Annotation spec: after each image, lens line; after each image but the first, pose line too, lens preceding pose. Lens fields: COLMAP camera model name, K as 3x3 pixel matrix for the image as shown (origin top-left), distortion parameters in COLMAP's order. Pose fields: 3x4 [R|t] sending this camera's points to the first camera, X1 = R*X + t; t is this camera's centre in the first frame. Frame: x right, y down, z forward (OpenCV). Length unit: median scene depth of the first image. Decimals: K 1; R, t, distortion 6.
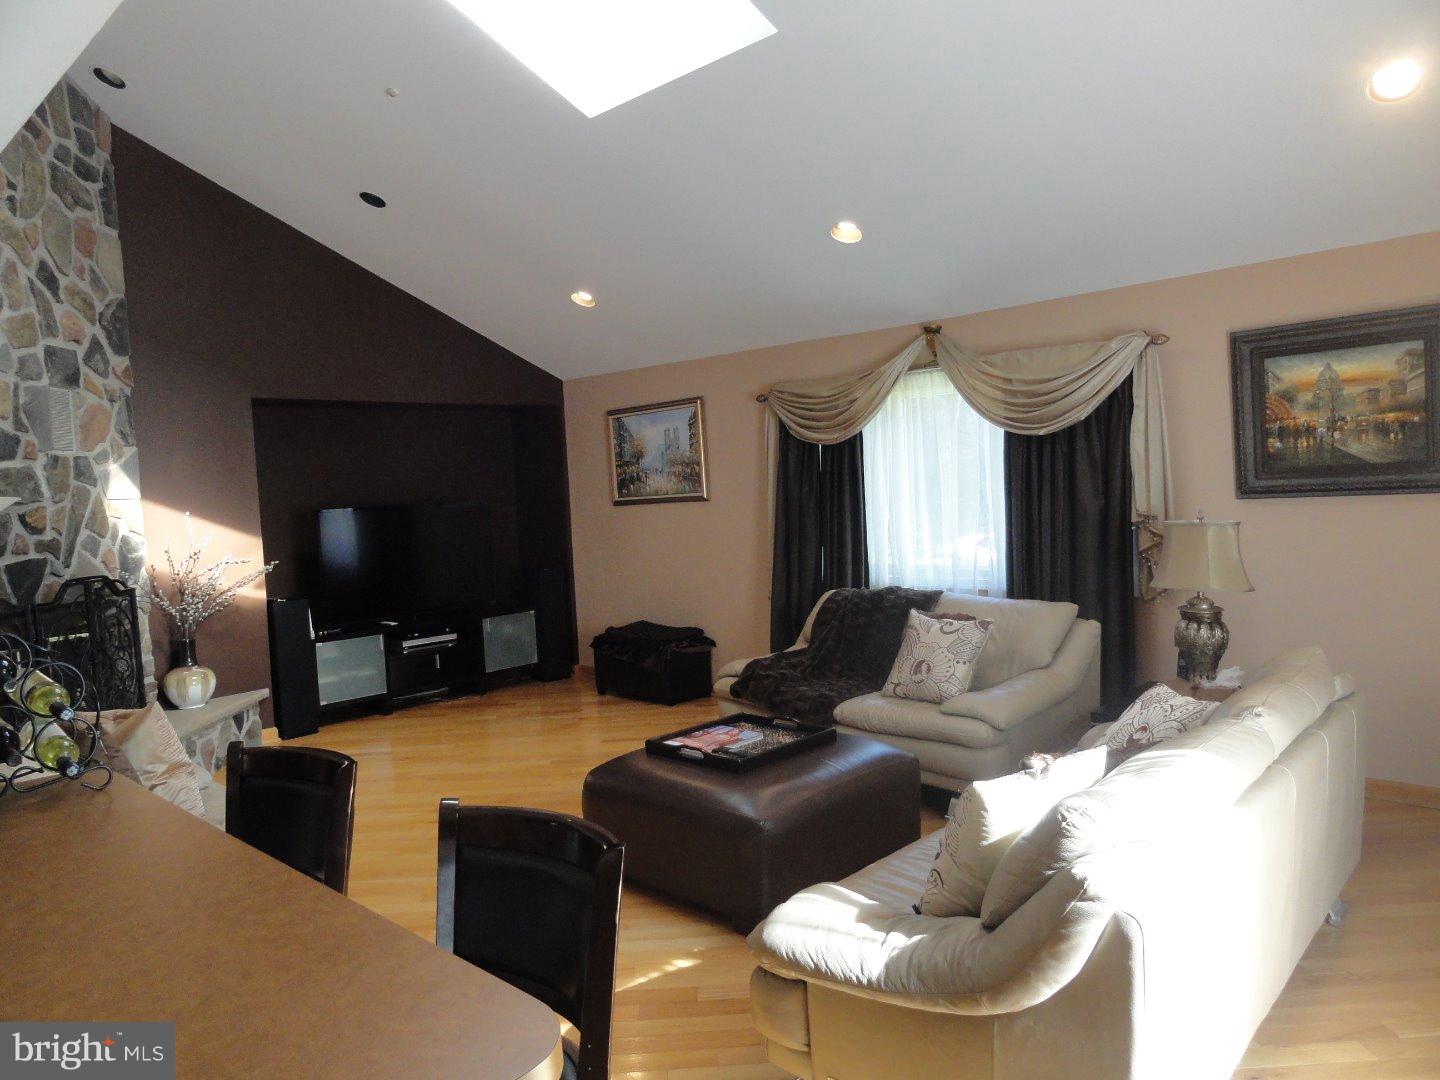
lens RADIAL K [[1002.7, 0, 721.3], [0, 1002.7, 543.4], [0, 0, 1]] dist [-0.007308, 0.006345]
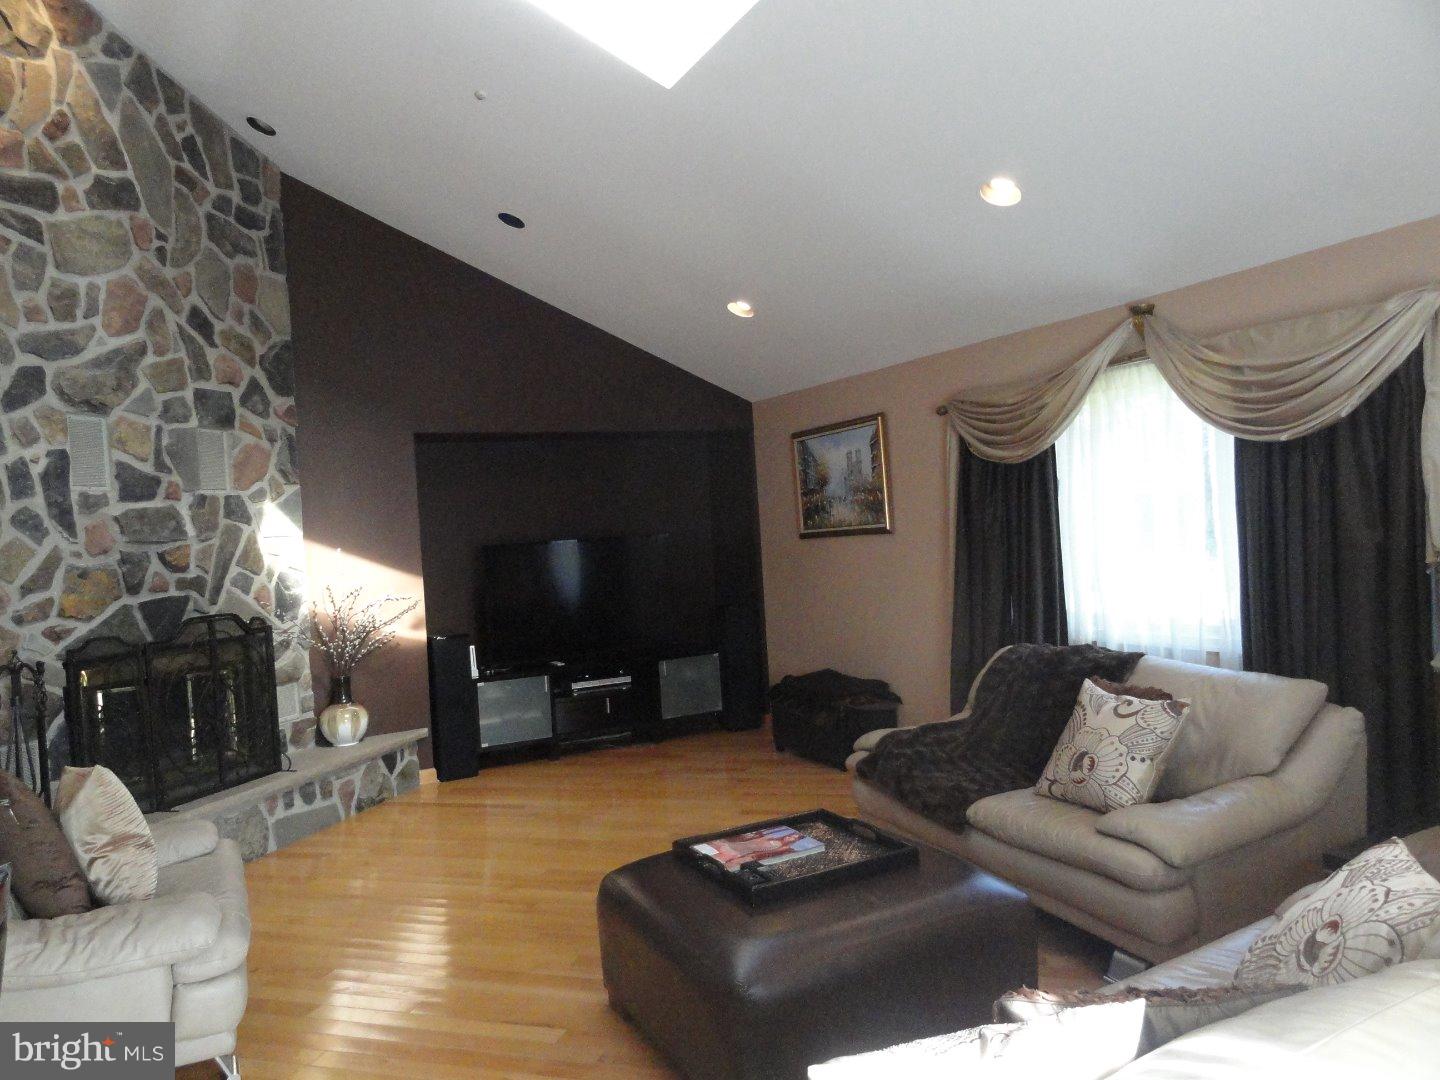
lens RADIAL K [[1002.7, 0, 719.7], [0, 1002.7, 543.0], [0, 0, 1]] dist [-0.007308, 0.006345]
pose [[0.949985, -0.003952, -0.312270, 0.148199], [-0.005079, 0.999592, -0.028102, -0.011959], [0.312253, 0.028282, 0.949578, 0.181656]]
